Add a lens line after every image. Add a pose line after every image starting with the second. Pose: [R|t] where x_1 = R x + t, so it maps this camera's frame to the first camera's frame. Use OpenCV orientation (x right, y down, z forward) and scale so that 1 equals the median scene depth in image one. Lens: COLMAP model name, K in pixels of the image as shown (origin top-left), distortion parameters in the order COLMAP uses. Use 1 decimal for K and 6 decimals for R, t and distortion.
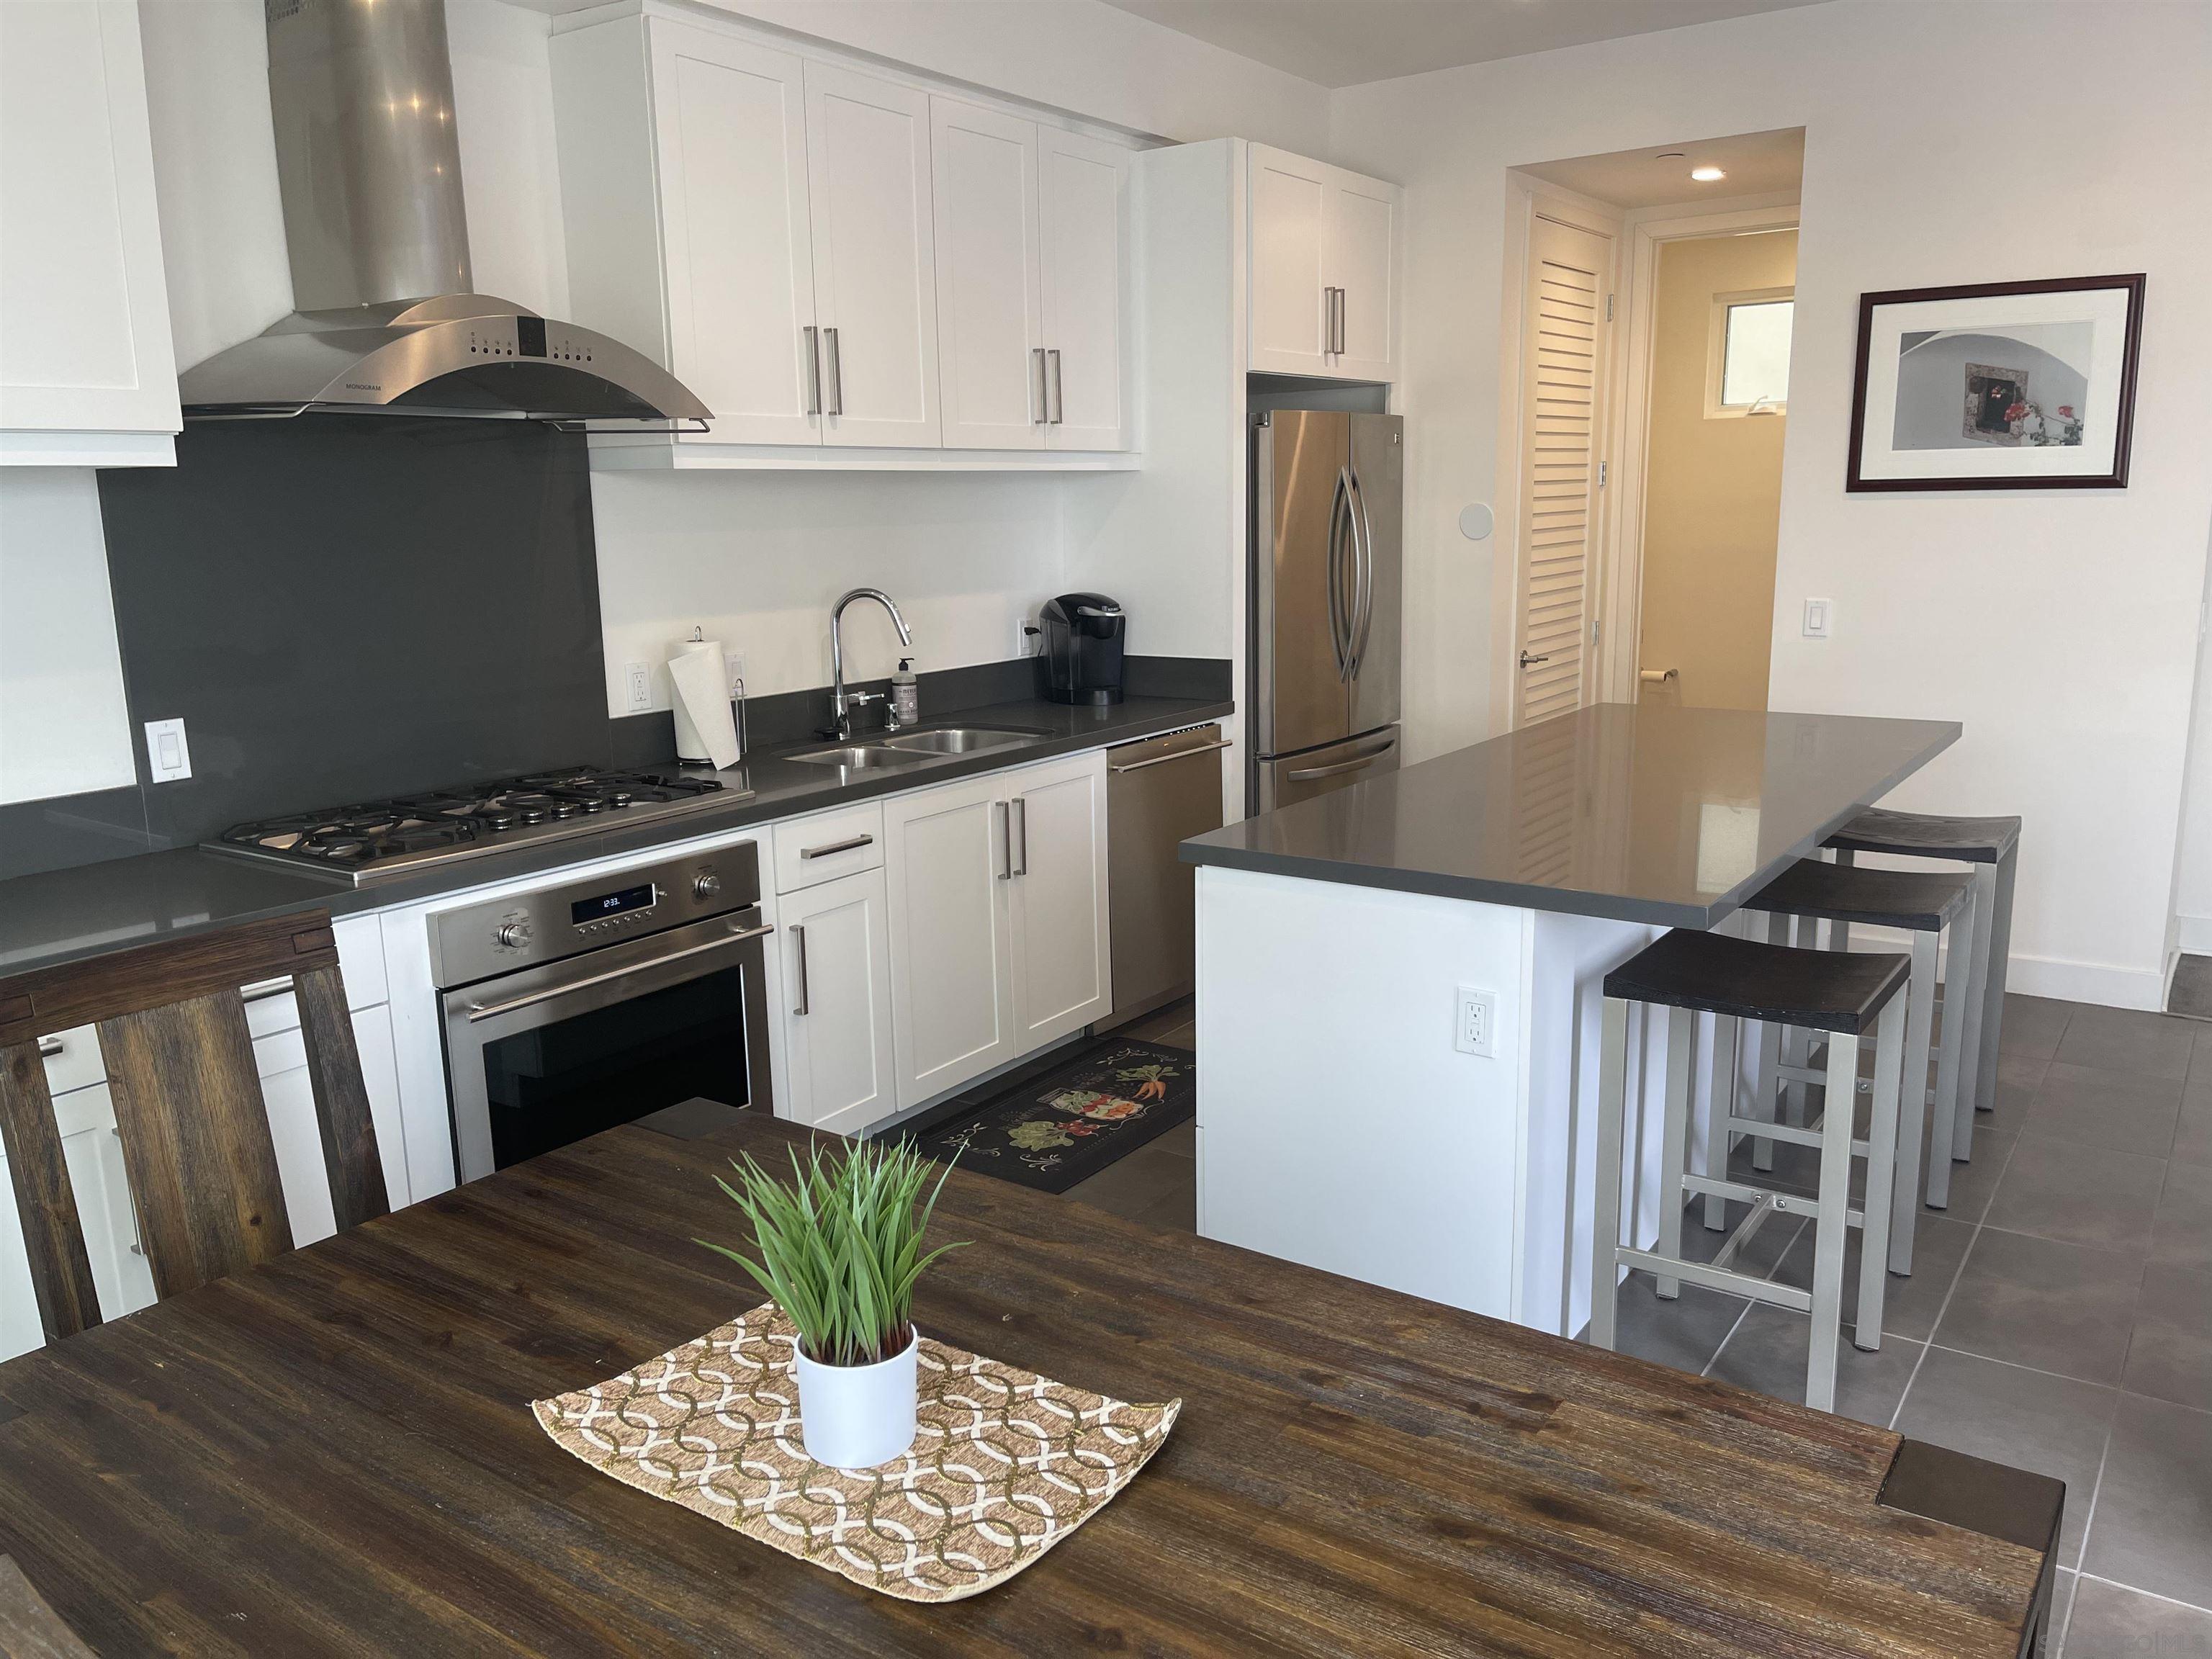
lens RADIAL K [[1667.6, 0, 1104.6], [0, 1667.6, 834.4], [0, 0, 1]] dist [0.063070, -0.075723]
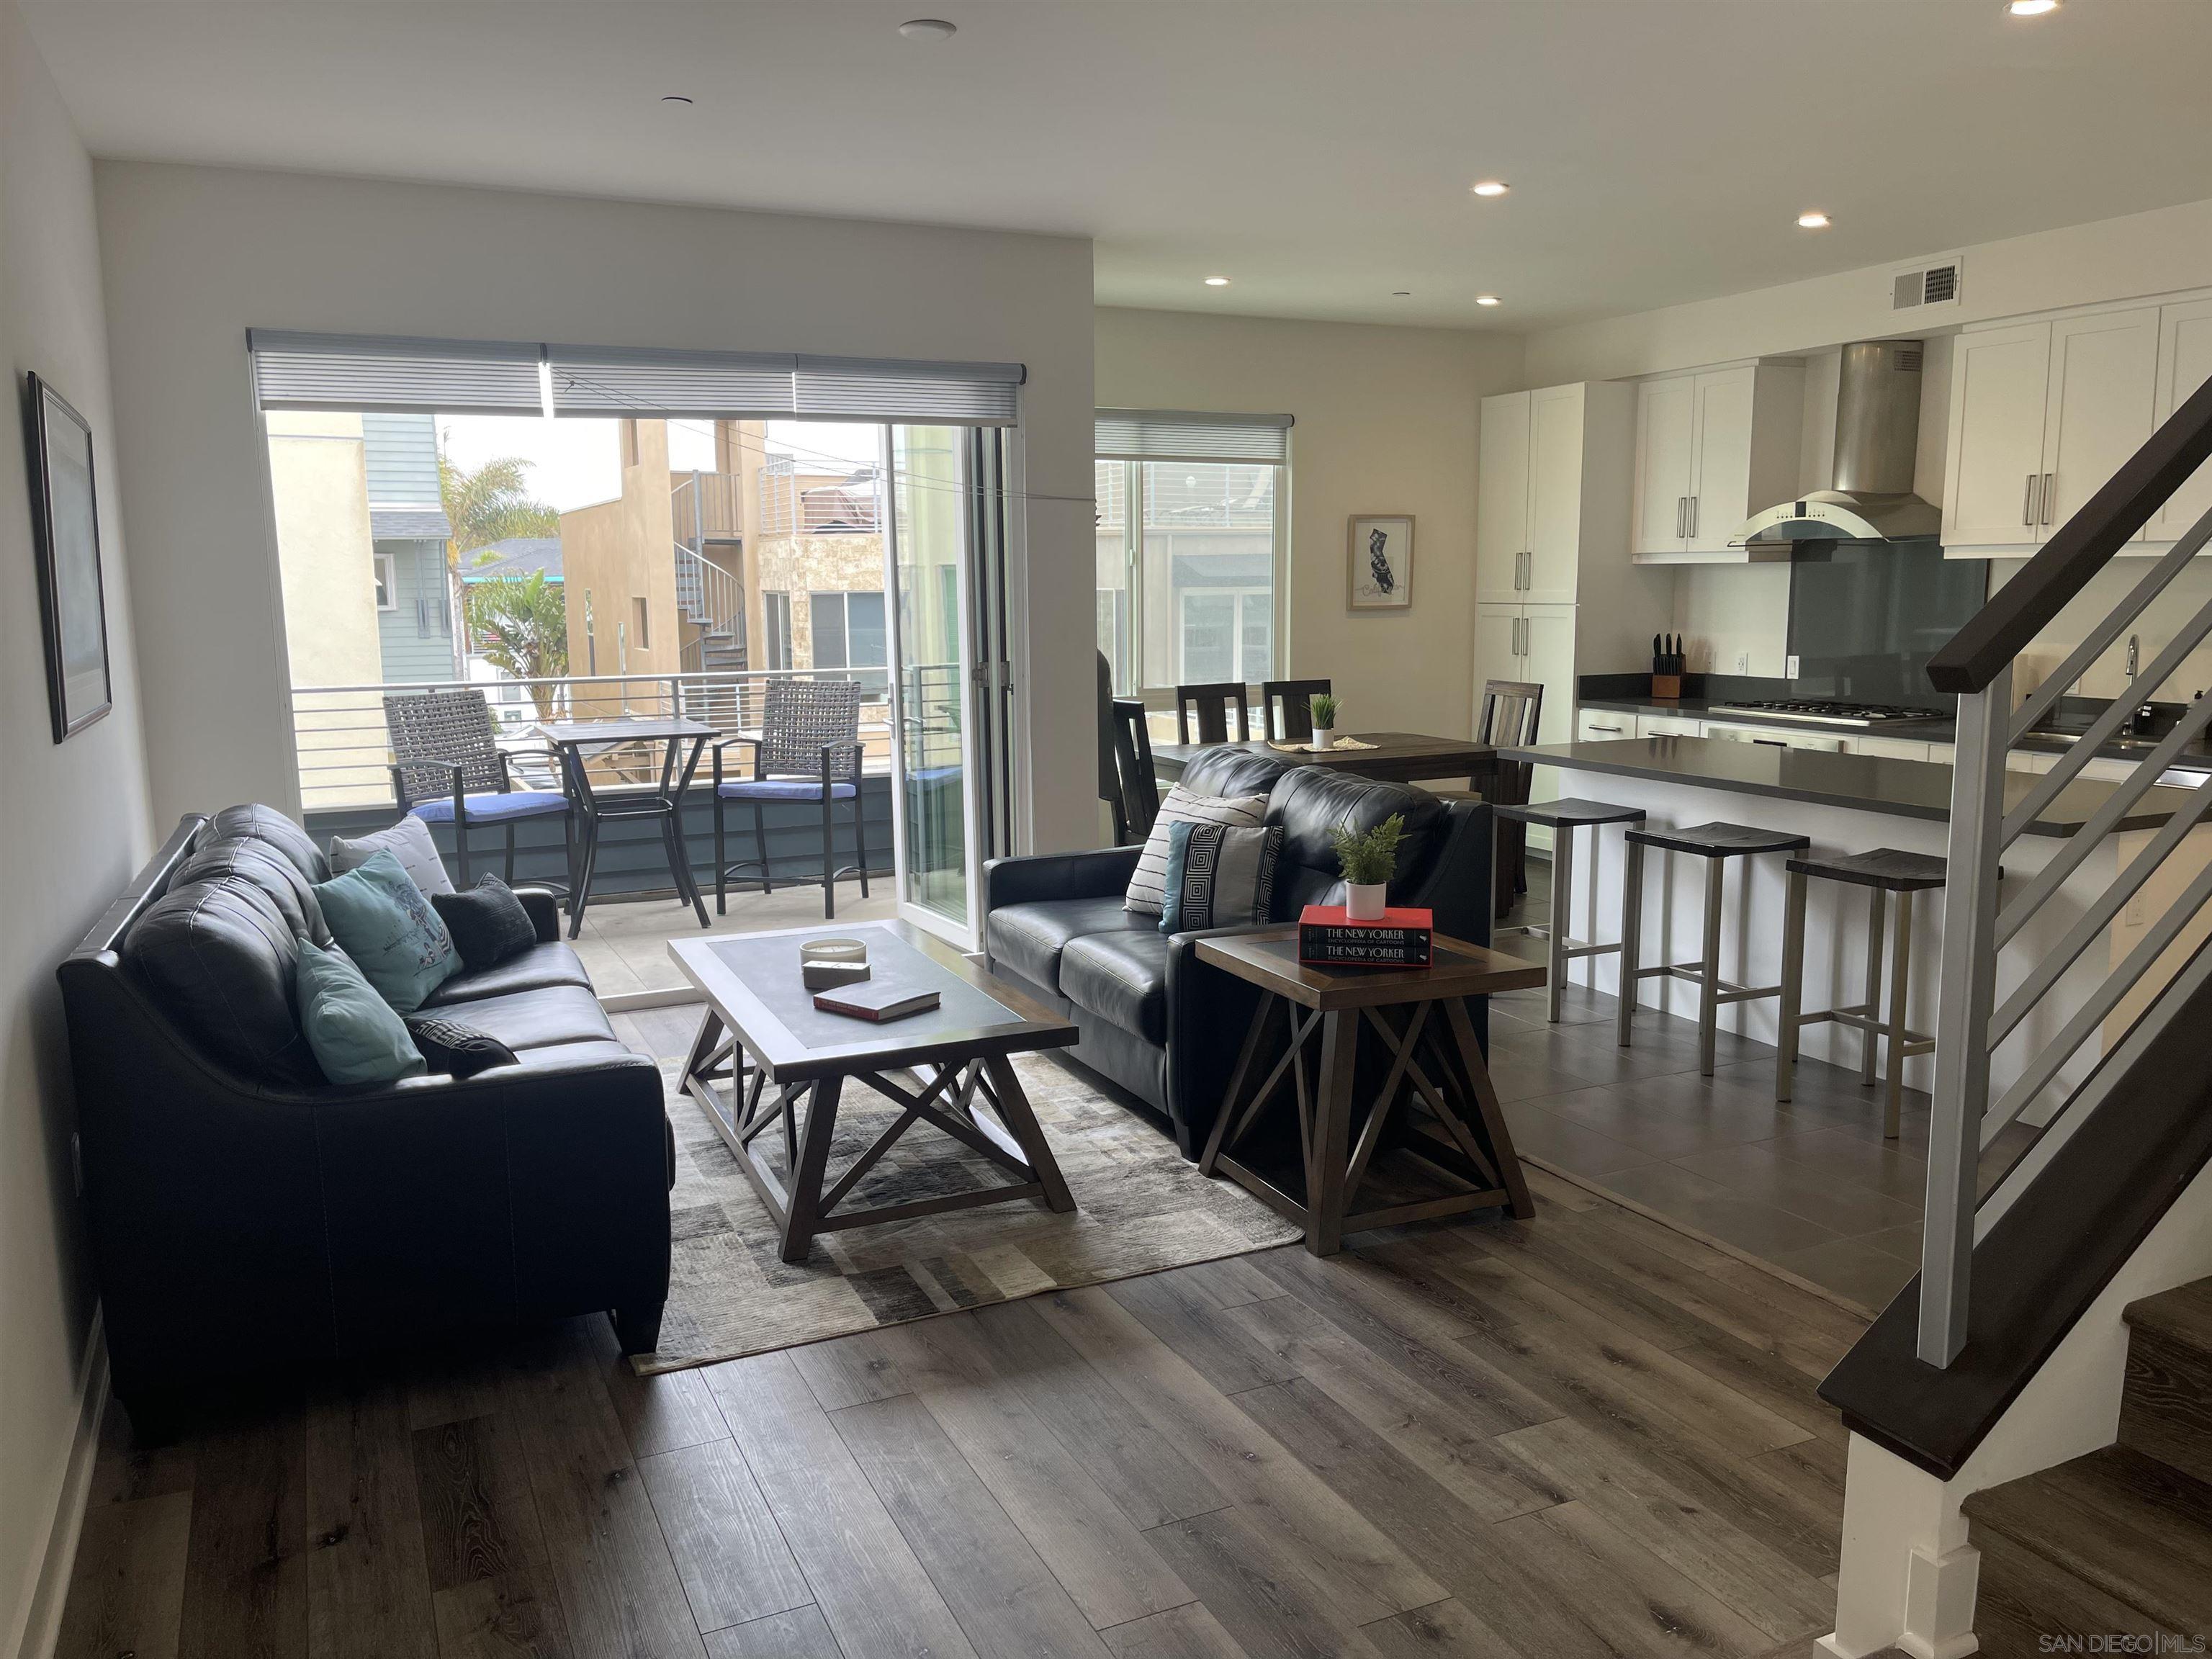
lens RADIAL K [[1667.6, 0, 1098.5], [0, 1667.6, 838.0], [0, 0, 1]] dist [0.063070, -0.075723]
pose [[-0.499732, 0.155382, -0.852130, 1.588755], [-0.155920, 0.951572, 0.264954, -0.225863], [0.852031, 0.265269, -0.451303, 0.929517]]
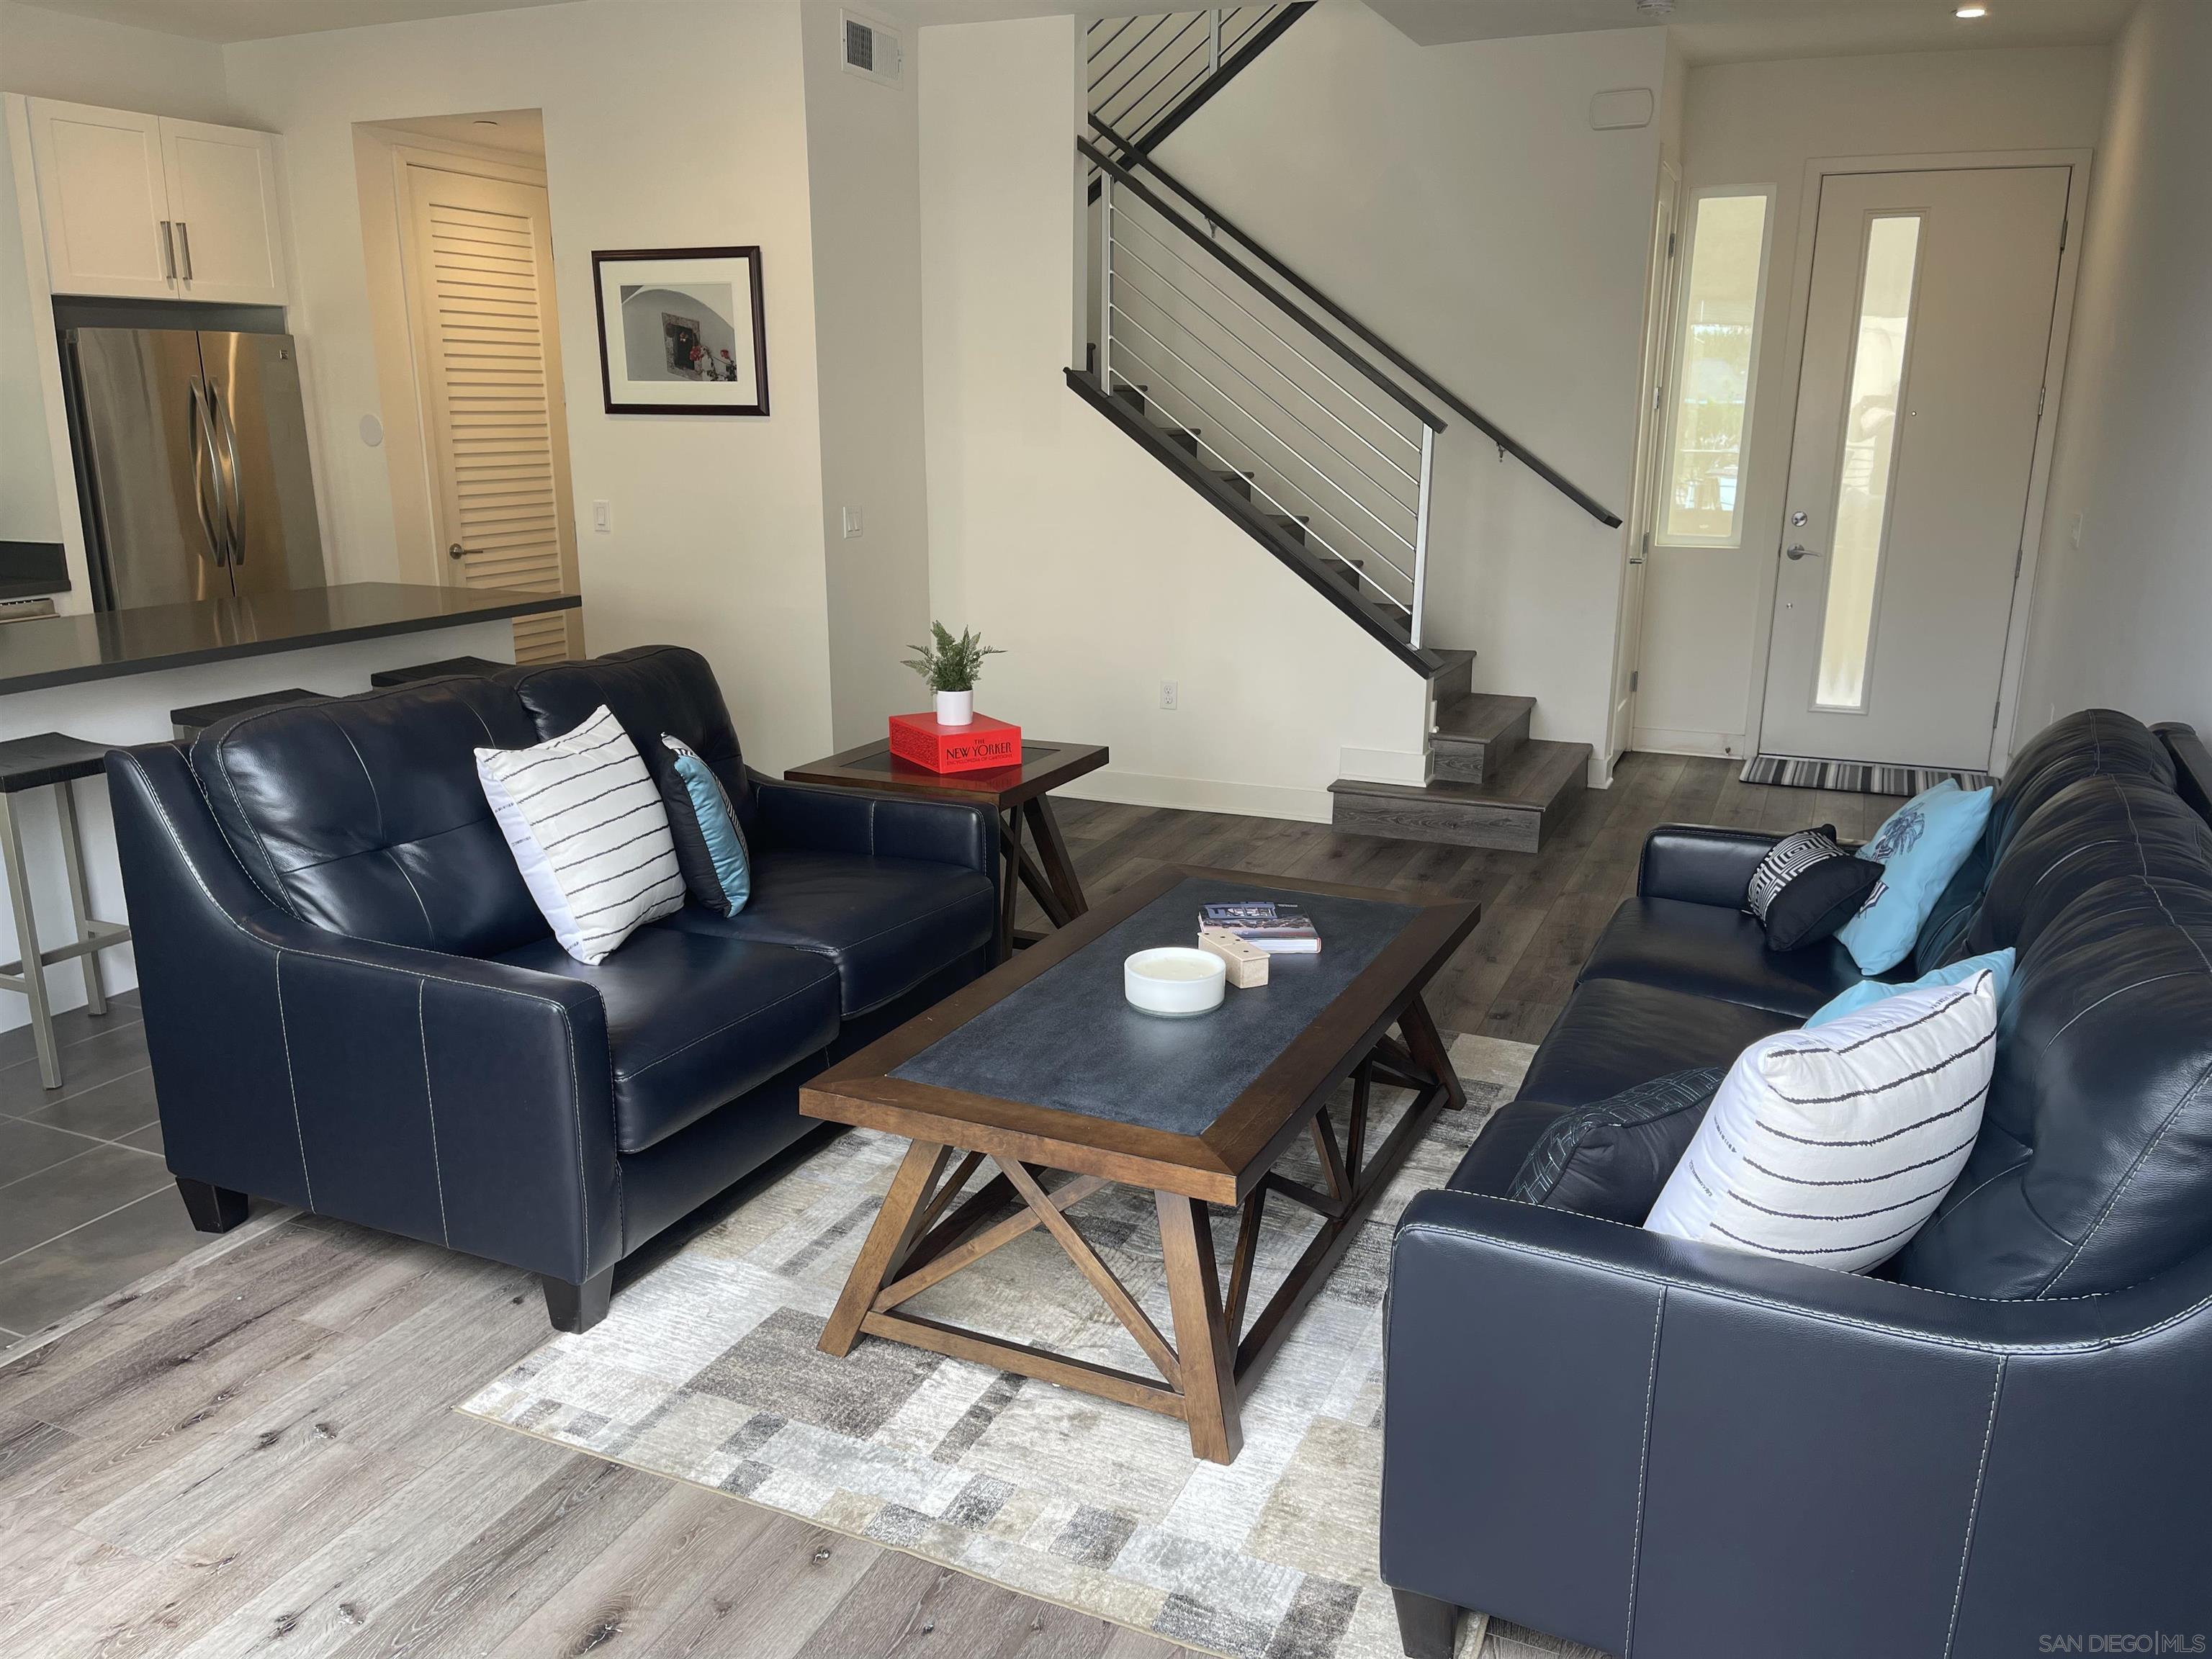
lens RADIAL K [[1667.6, 0, 1112.6], [0, 1667.6, 841.7], [0, 0, 1]] dist [0.063070, -0.075723]
pose [[0.979257, -0.028625, 0.200590, 0.618440], [0.018325, 0.998425, 0.053019, 0.059343], [-0.201791, -0.048243, 0.978240, -0.338498]]
